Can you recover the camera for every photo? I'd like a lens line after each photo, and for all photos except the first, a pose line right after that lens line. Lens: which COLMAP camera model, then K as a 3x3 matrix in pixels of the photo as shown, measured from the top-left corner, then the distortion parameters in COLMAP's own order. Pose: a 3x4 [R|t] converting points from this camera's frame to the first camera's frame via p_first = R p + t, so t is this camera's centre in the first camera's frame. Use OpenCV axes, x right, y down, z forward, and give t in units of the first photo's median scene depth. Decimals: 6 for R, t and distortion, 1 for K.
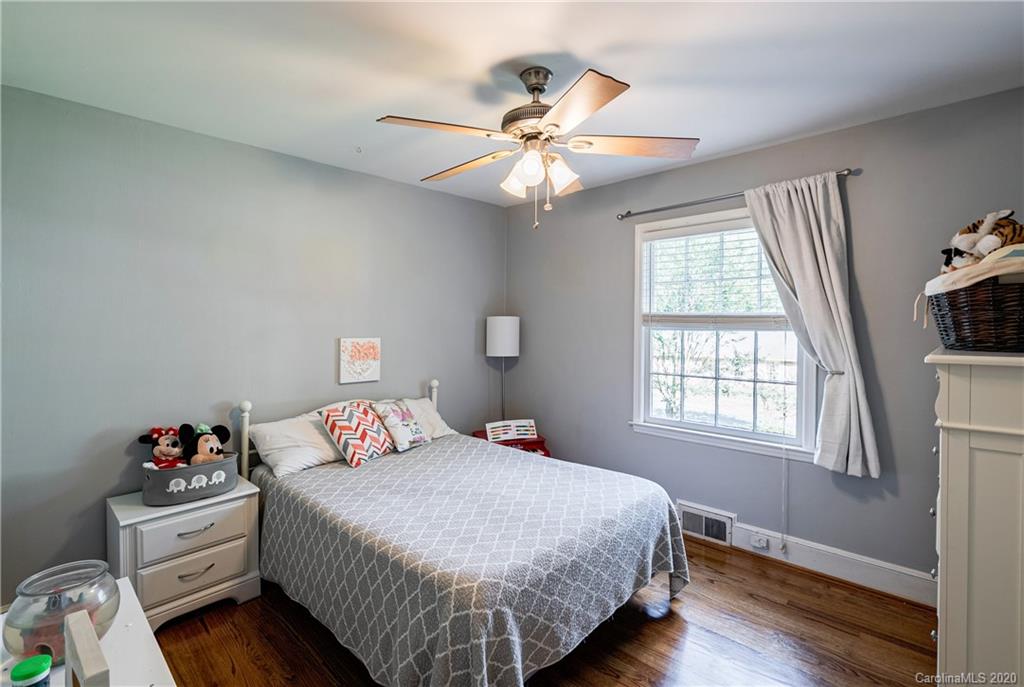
lens RADIAL K [[481.9, 0, 508.0], [0, 481.9, 332.7], [0, 0, 1]] dist [-0.000669, 0.000183]
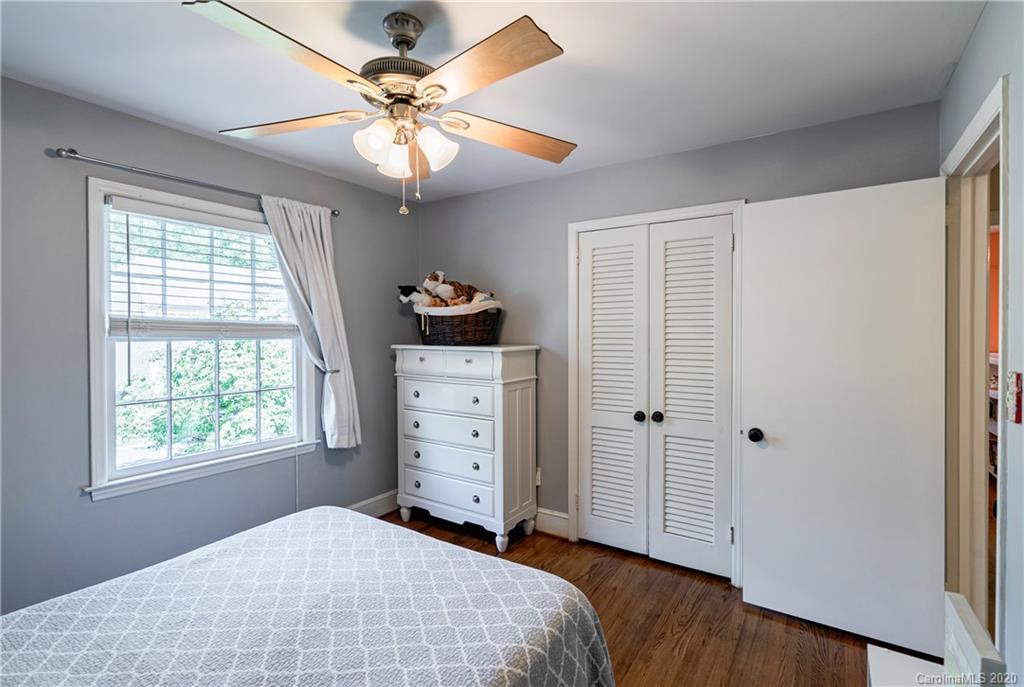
lens RADIAL K [[481.9, 0, 508.0], [0, 481.9, 332.7], [0, 0, 1]] dist [-0.000669, 0.000183]
pose [[-0.173086, -0.000401, 0.984907, -0.563617], [0.019284, 0.999807, 0.003796, -0.011645], [-0.984718, 0.019650, -0.173045, 0.699113]]
